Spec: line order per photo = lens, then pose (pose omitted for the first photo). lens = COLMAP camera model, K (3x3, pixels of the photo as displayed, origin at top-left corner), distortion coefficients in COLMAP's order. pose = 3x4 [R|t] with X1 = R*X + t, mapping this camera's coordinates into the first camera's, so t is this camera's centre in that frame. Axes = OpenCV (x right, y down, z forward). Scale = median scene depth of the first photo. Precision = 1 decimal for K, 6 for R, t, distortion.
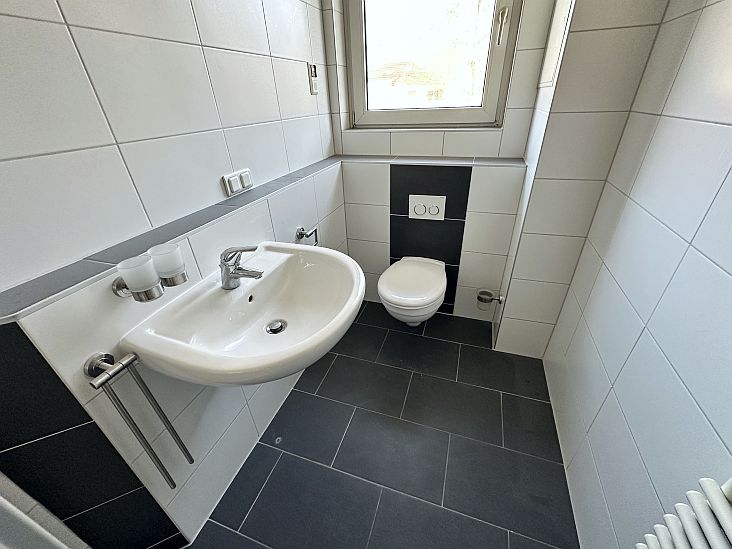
lens RADIAL K [[301.3, 0, 366.6], [0, 301.3, 272.9], [0, 0, 1]] dist [-0.002370, -0.000748]
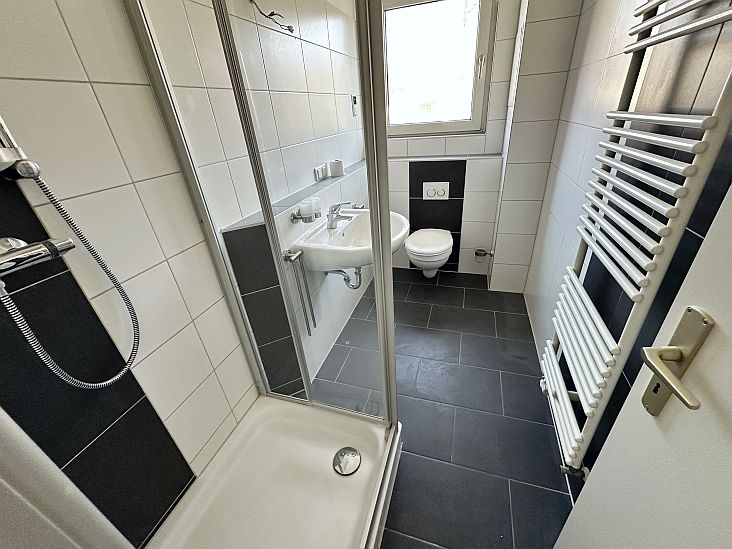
lens RADIAL K [[301.3, 0, 366.6], [0, 301.3, 275.0], [0, 0, 1]] dist [-0.002370, -0.000748]
pose [[0.999120, -0.041923, 0.001116, -0.147869], [0.041937, 0.998556, -0.033574, 0.216637], [0.000293, 0.033591, 0.999436, -0.412476]]
